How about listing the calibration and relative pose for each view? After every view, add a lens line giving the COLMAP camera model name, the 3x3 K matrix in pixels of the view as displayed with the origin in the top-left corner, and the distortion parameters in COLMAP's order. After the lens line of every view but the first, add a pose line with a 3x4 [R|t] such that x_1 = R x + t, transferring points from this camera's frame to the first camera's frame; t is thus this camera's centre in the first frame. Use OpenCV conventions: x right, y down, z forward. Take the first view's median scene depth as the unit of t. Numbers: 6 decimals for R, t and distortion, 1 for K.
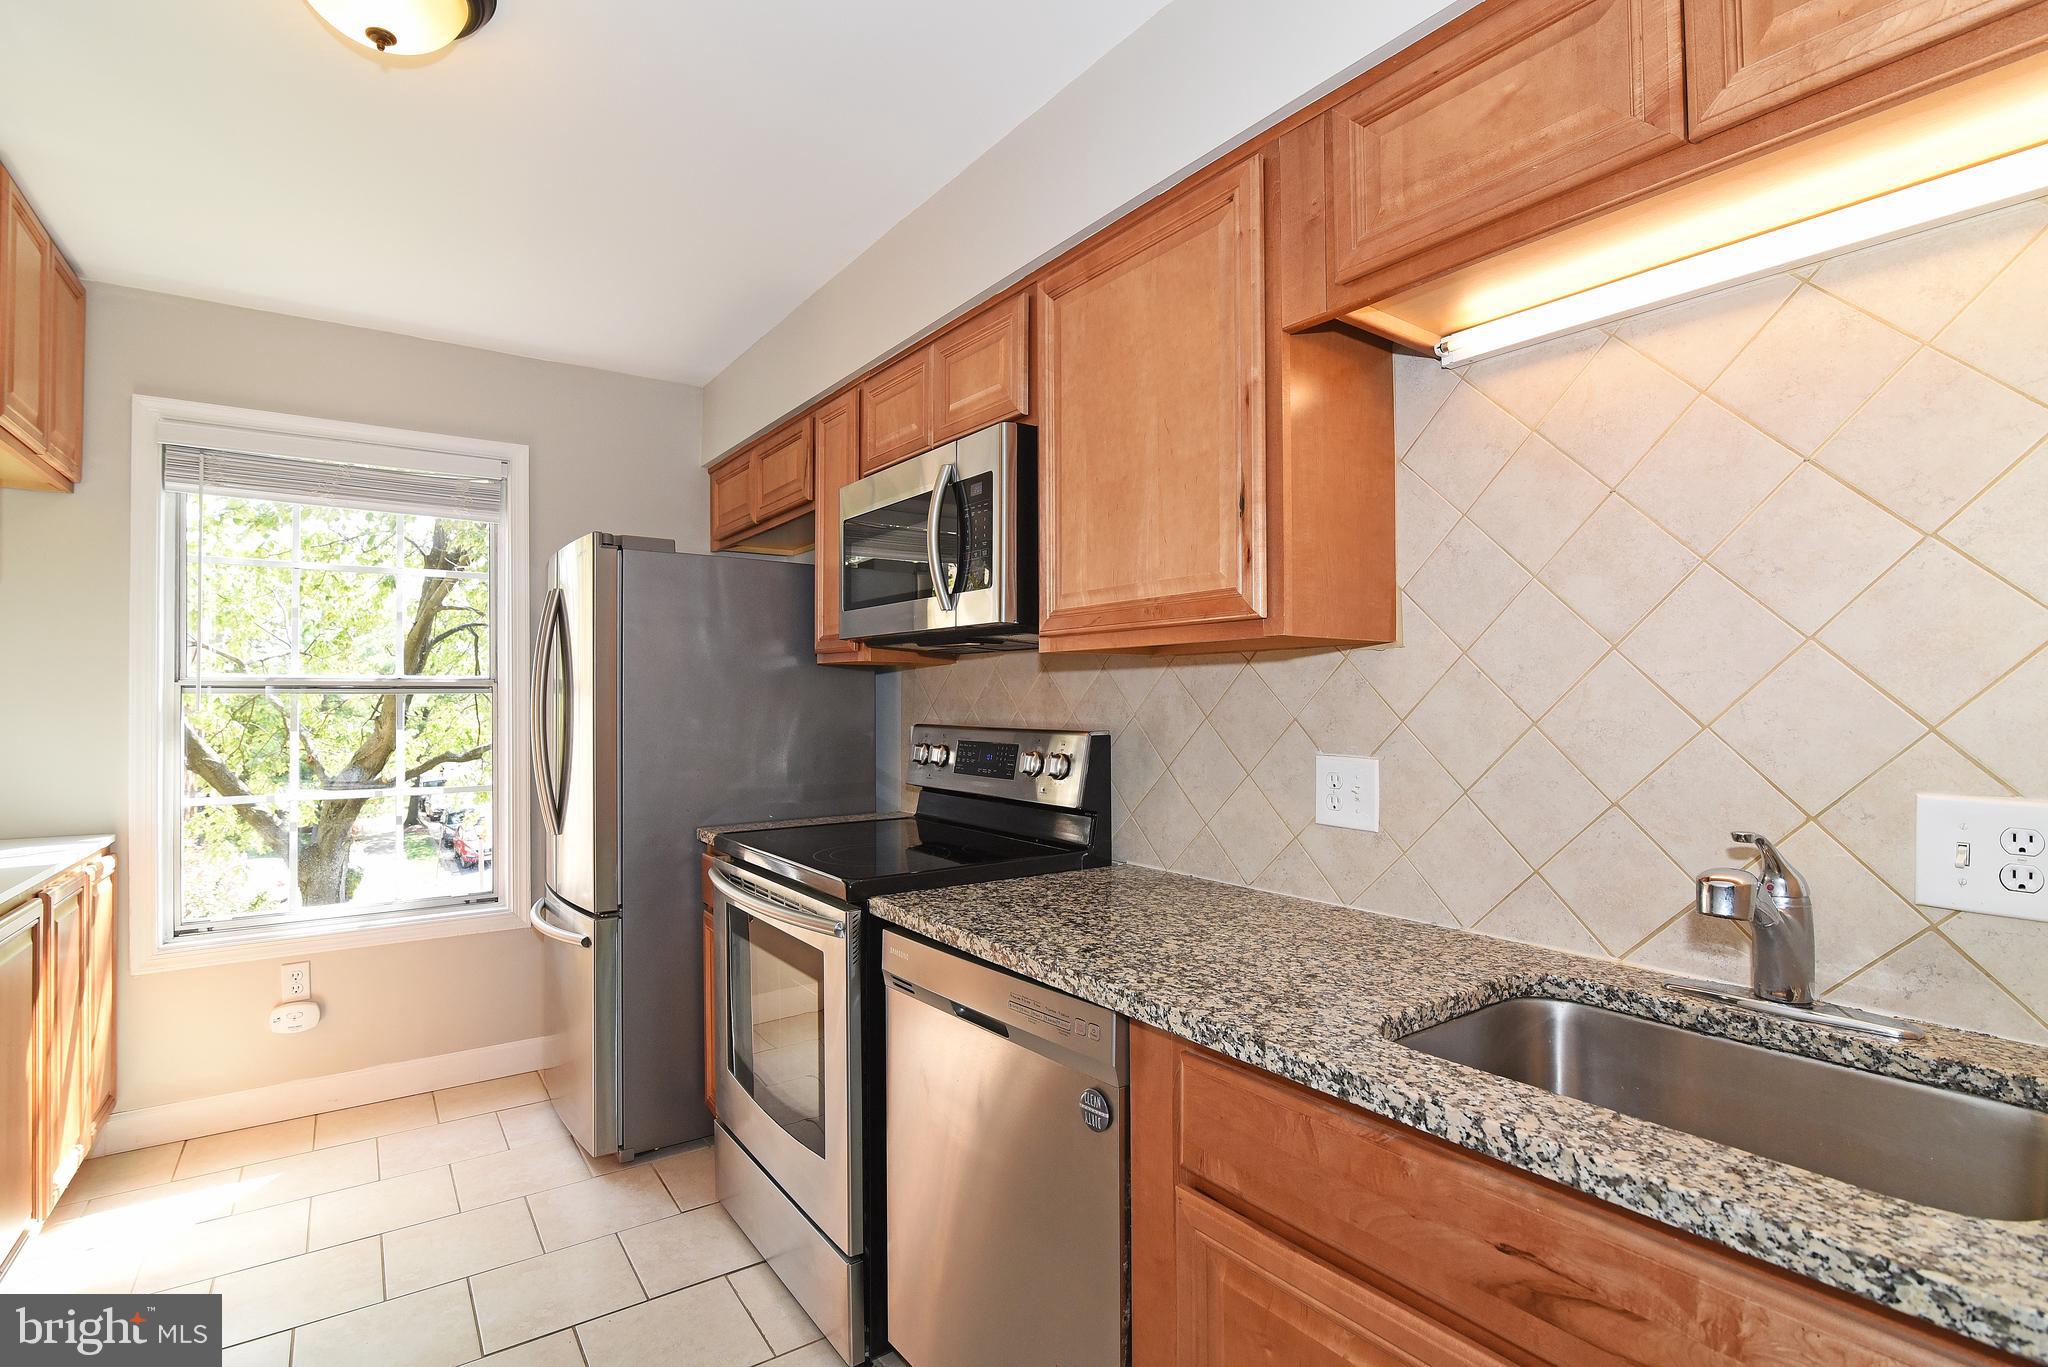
lens RADIAL K [[947.0, 0, 1020.0], [0, 947.0, 696.6], [0, 0, 1]] dist [-0.020078, 0.000682]
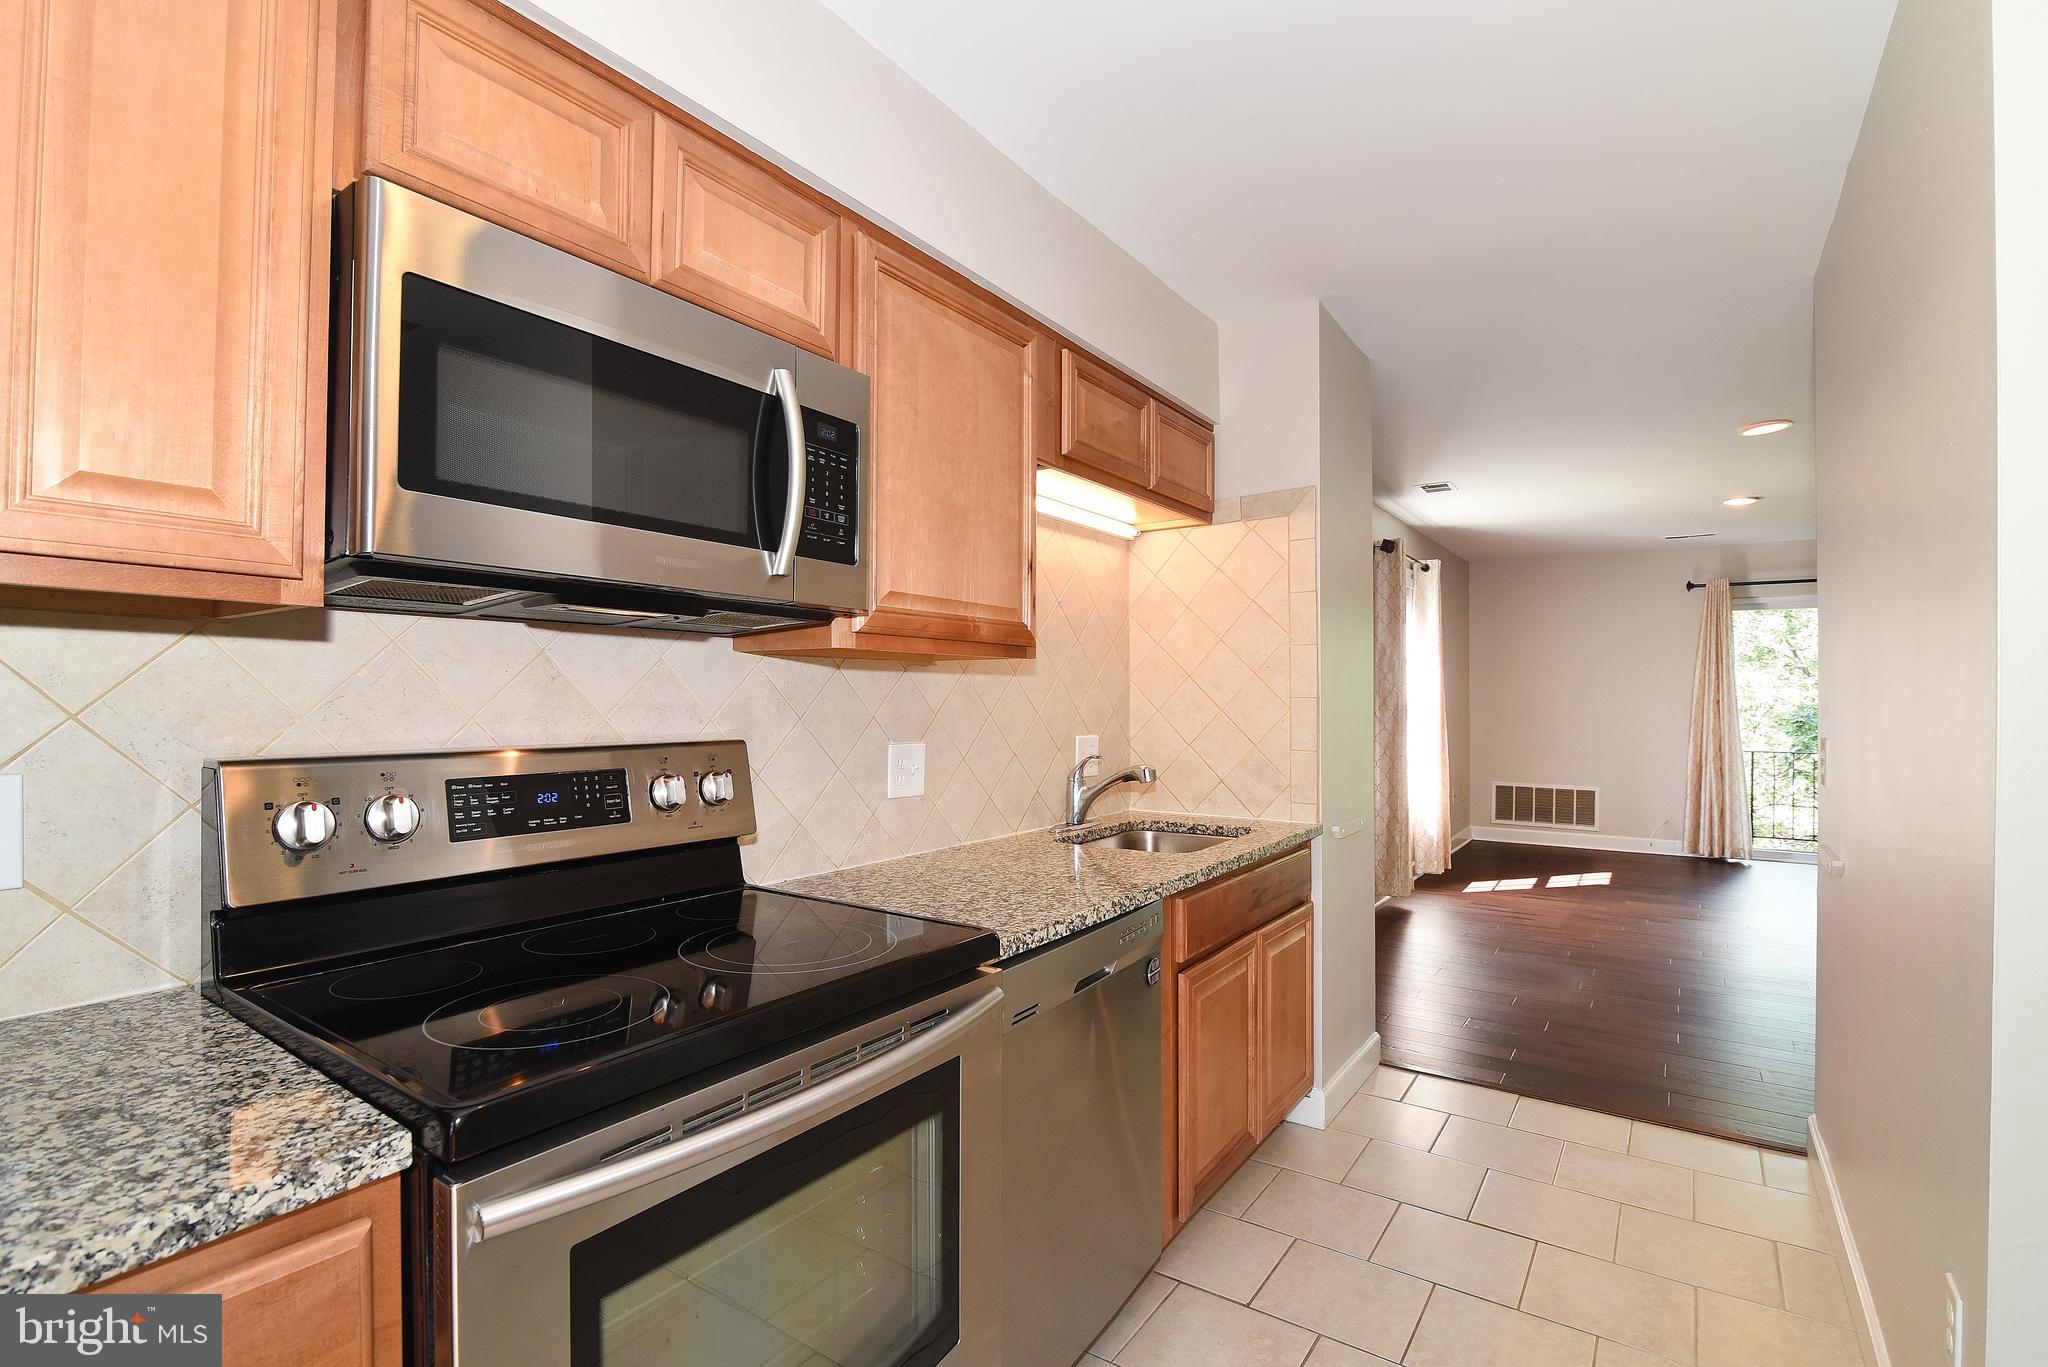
lens RADIAL K [[937.1, 0, 1022.2], [0, 937.1, 693.5], [0, 0, 1]] dist [-0.015777, 0.000971]
pose [[-0.337541, 0.009232, 0.941265, -0.631636], [-0.002108, 0.999942, -0.010564, 0.003771], [-0.941308, -0.005550, -0.337502, 0.845317]]
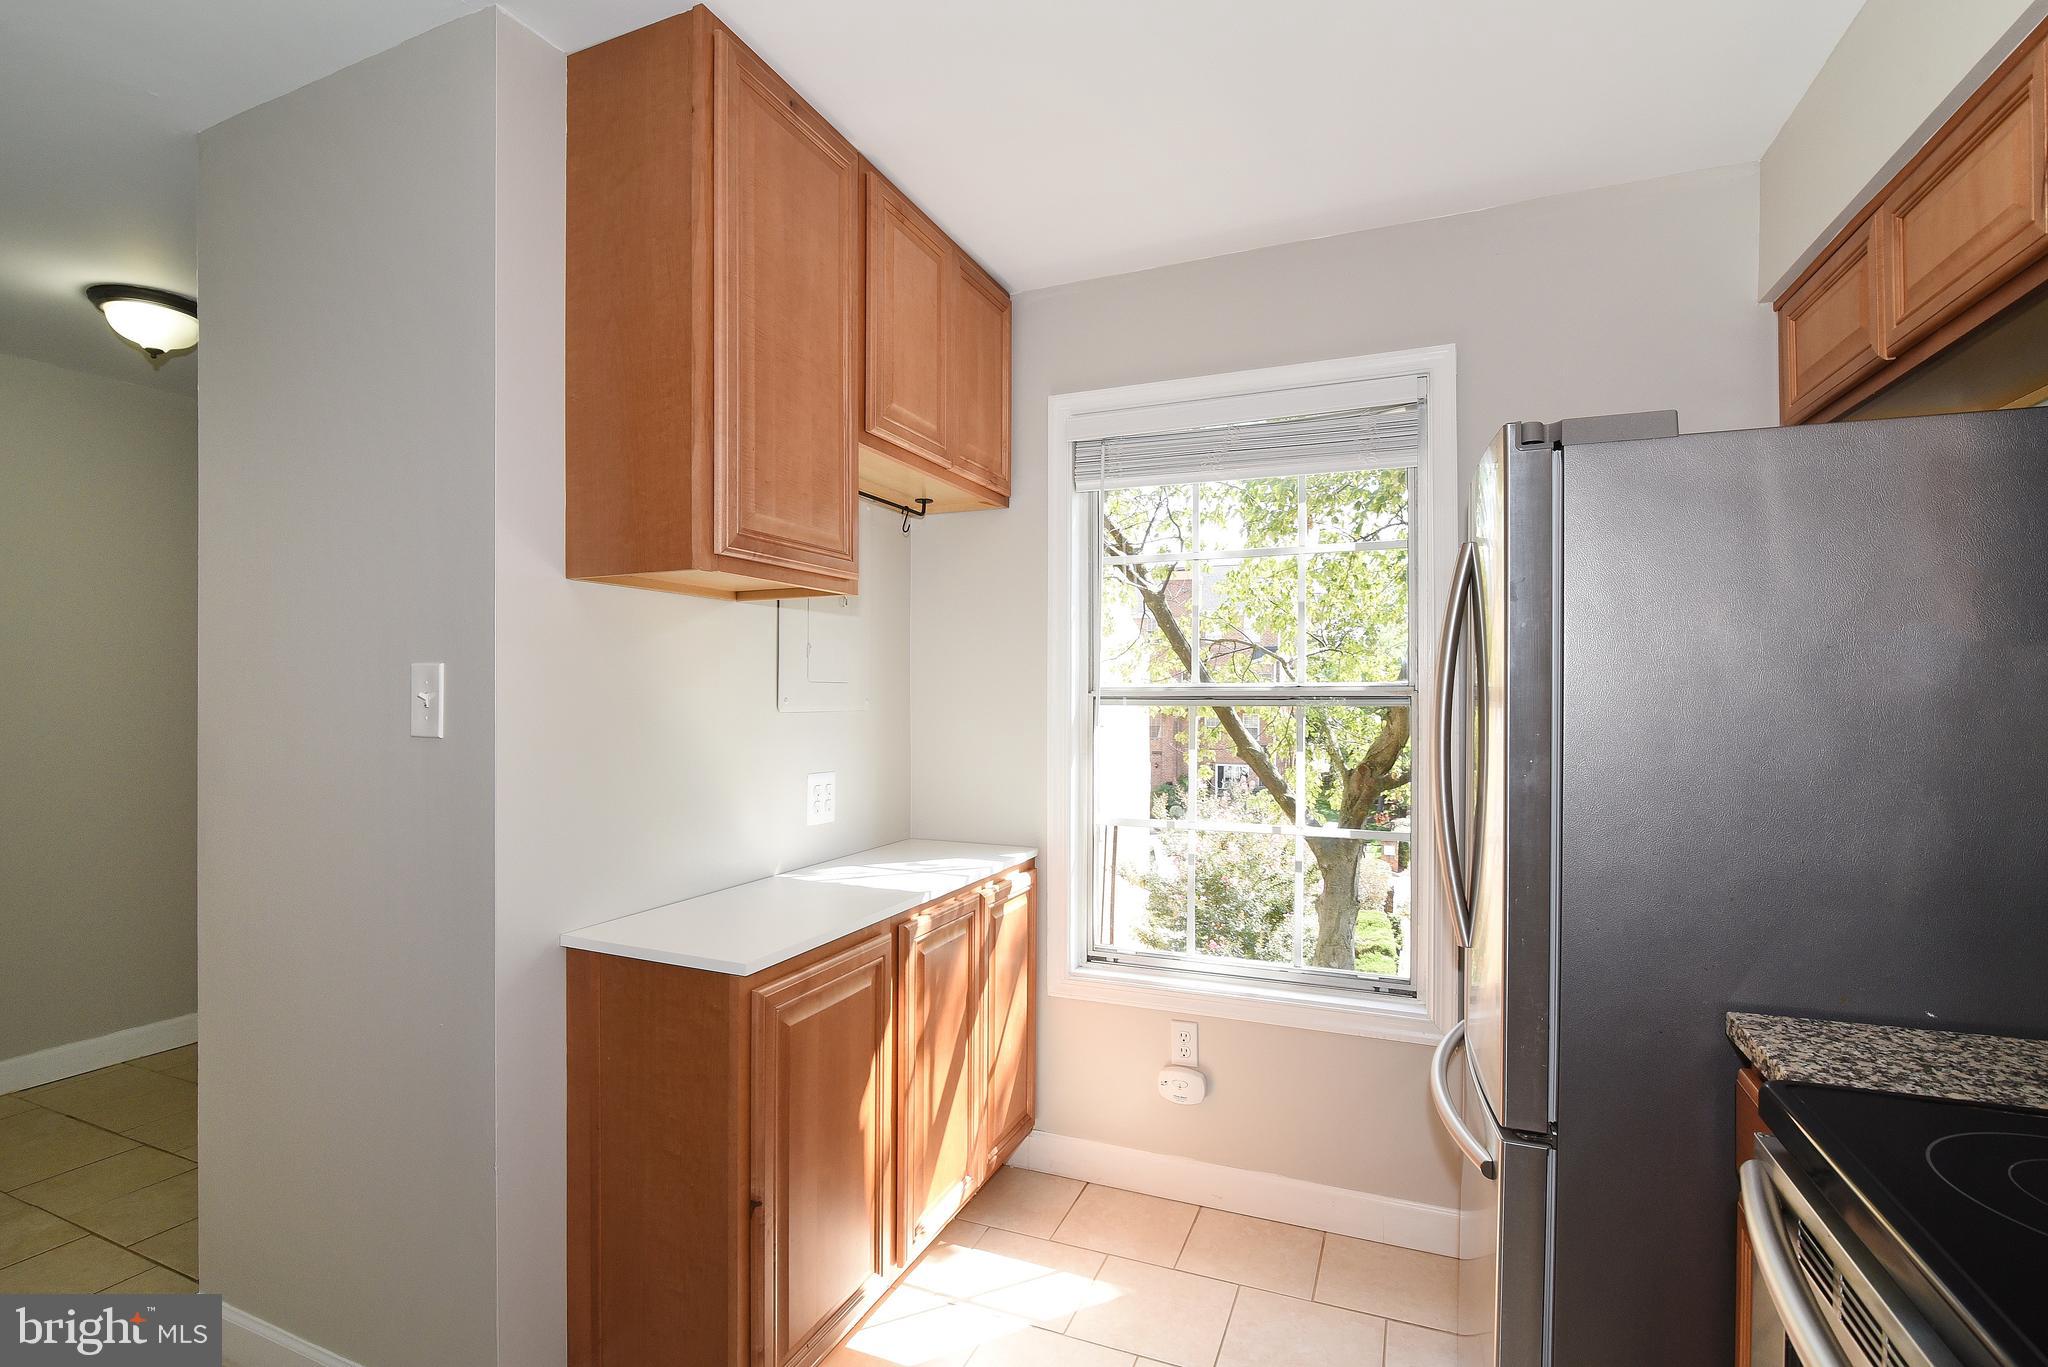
lens RADIAL K [[947.0, 0, 1020.0], [0, 947.0, 696.6], [0, 0, 1]] dist [-0.020078, 0.000682]
pose [[0.526729, 0.008108, -0.849995, -0.135726], [0.002566, 0.999935, 0.011128, -0.024780], [0.850029, -0.008043, 0.526674, 0.465739]]
